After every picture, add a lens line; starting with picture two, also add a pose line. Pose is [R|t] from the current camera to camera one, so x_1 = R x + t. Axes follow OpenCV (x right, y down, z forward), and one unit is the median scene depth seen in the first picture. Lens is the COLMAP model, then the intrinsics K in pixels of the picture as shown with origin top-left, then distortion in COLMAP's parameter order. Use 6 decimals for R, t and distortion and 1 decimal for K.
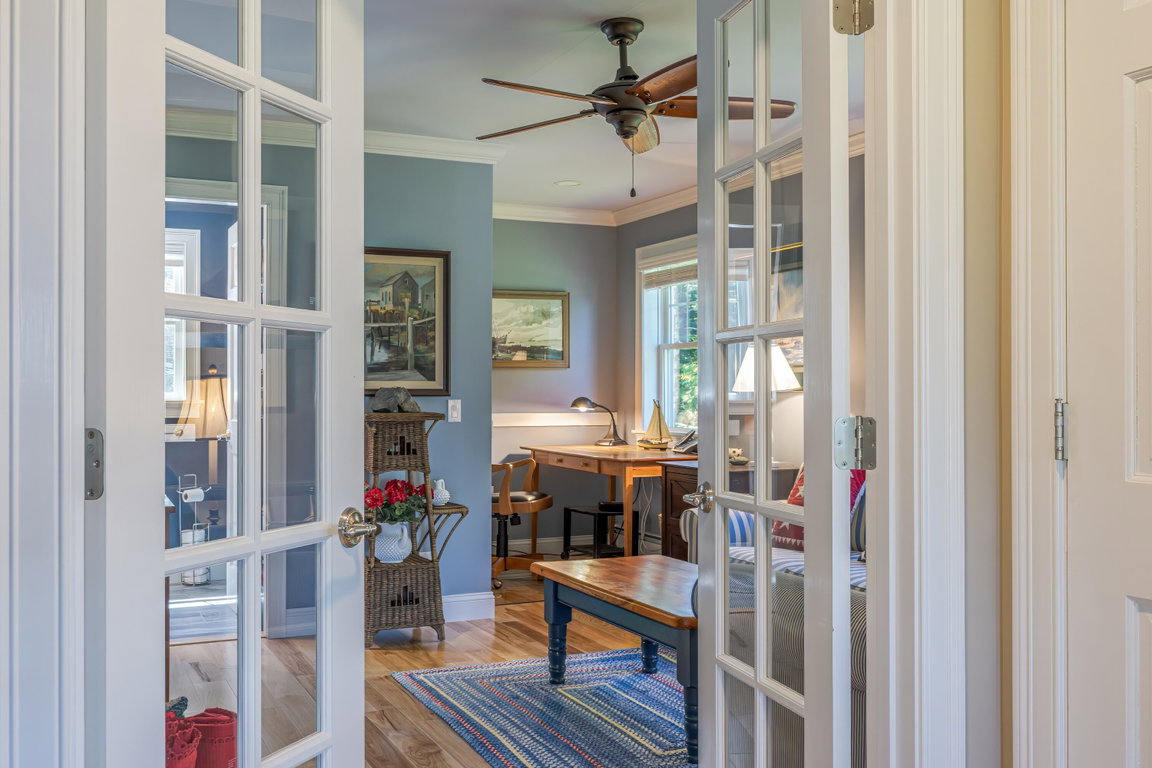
lens RADIAL K [[1129.6, 0, 576.2], [0, 1129.6, 385.5], [0, 0, 1]] dist [0.009207, 0.000000]
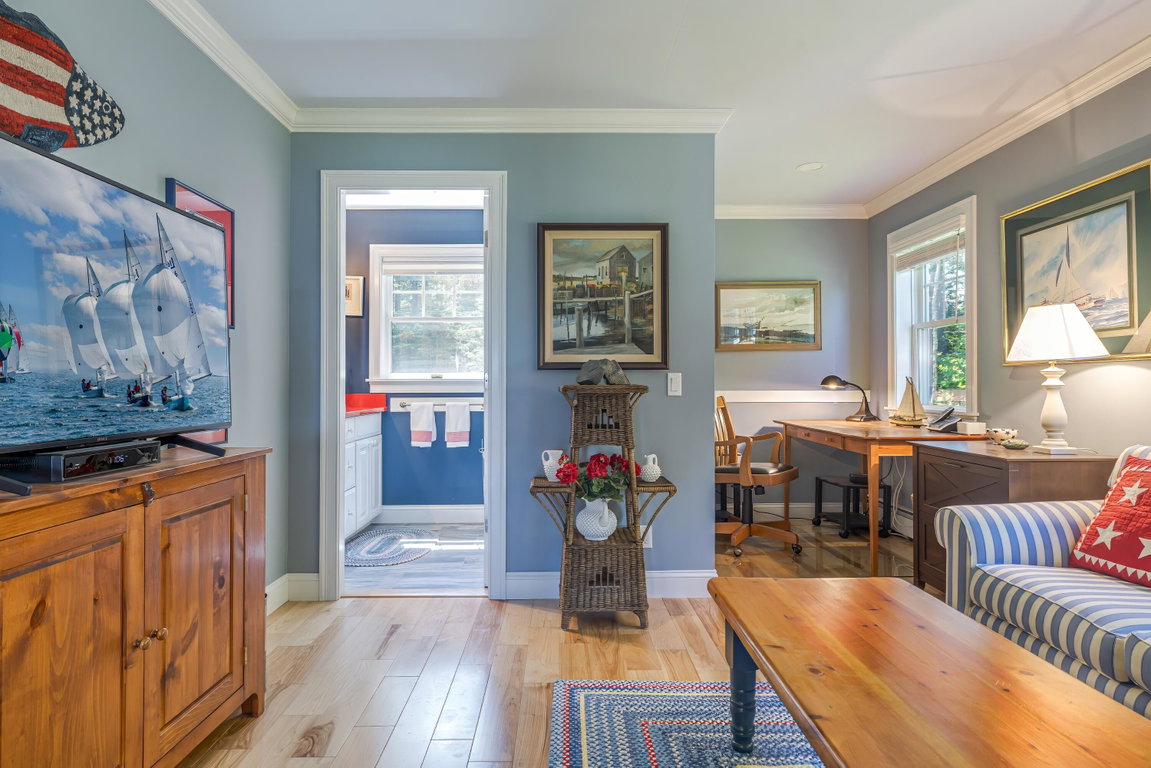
lens RADIAL K [[642.2, 0, 571.0], [0, 642.2, 381.4], [0, 0, 1]] dist [-0.008672, 0.002531]
pose [[0.908927, -0.004454, -0.416931, 0.043456], [0.004592, 0.999989, -0.000672, 0.019313], [0.416930, -0.001304, 0.908938, 0.440693]]
